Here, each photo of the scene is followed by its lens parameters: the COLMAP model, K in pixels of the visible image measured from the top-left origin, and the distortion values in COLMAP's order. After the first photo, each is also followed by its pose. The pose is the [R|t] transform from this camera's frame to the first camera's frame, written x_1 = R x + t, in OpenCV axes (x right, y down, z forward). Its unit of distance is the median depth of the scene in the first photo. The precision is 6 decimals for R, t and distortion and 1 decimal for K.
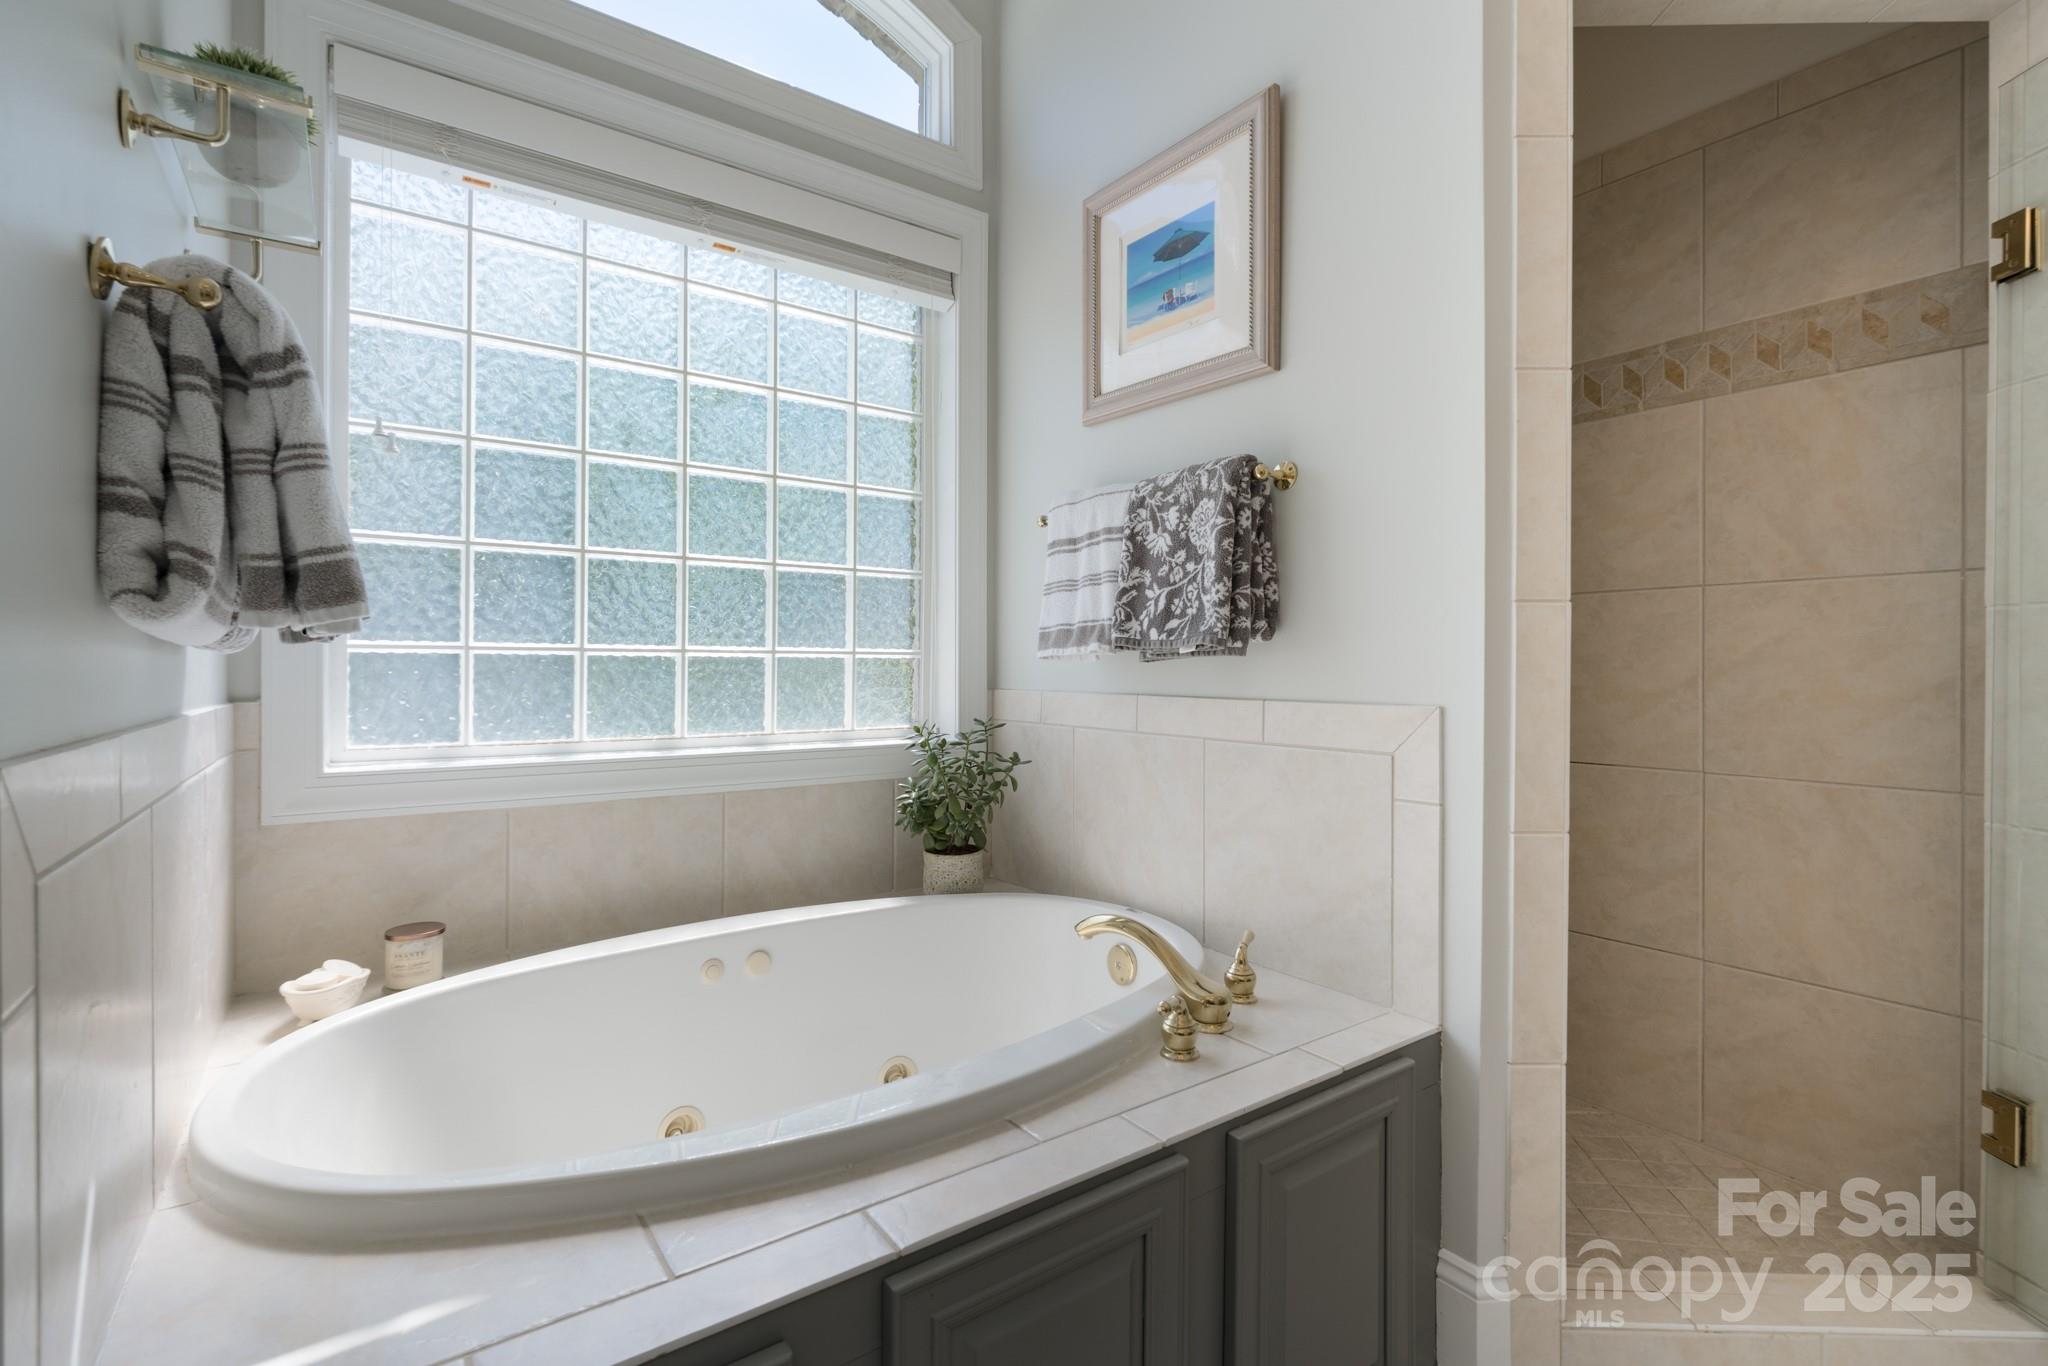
lens RADIAL K [[923.6, 0, 1024.3], [0, 923.6, 656.3], [0, 0, 1]] dist [-0.001878, 0.000440]
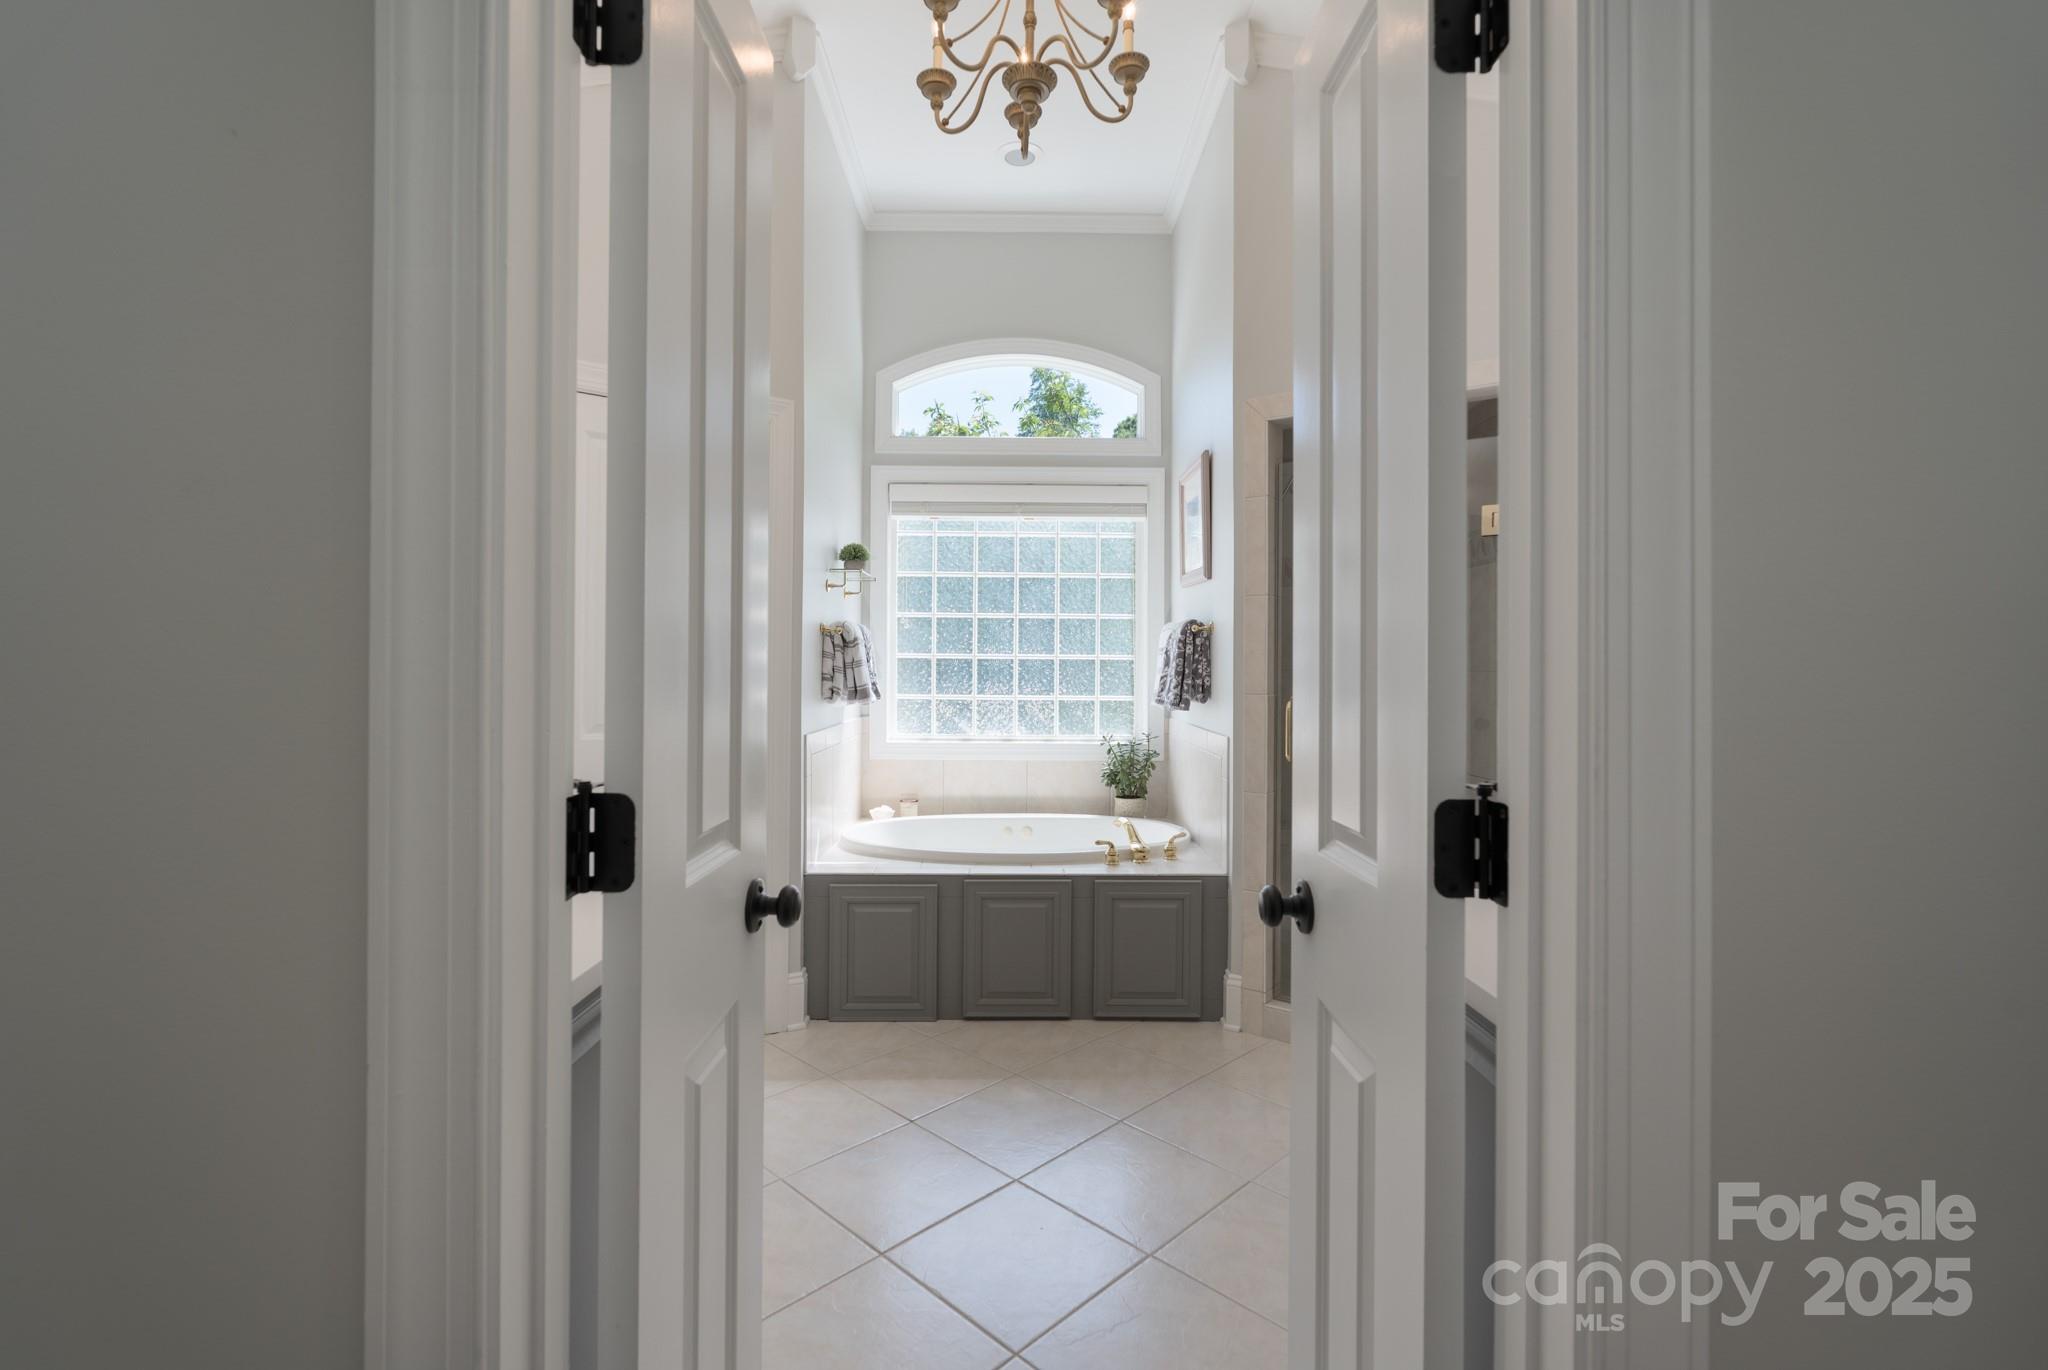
lens RADIAL K [[923.6, 0, 1024.3], [0, 923.6, 658.3], [0, 0, 1]] dist [-0.001878, 0.000440]
pose [[0.819438, -0.004583, -0.573149, 1.202923], [0.003186, 0.999989, -0.003442, -0.120572], [0.573159, 0.000994, 0.819444, -1.073892]]
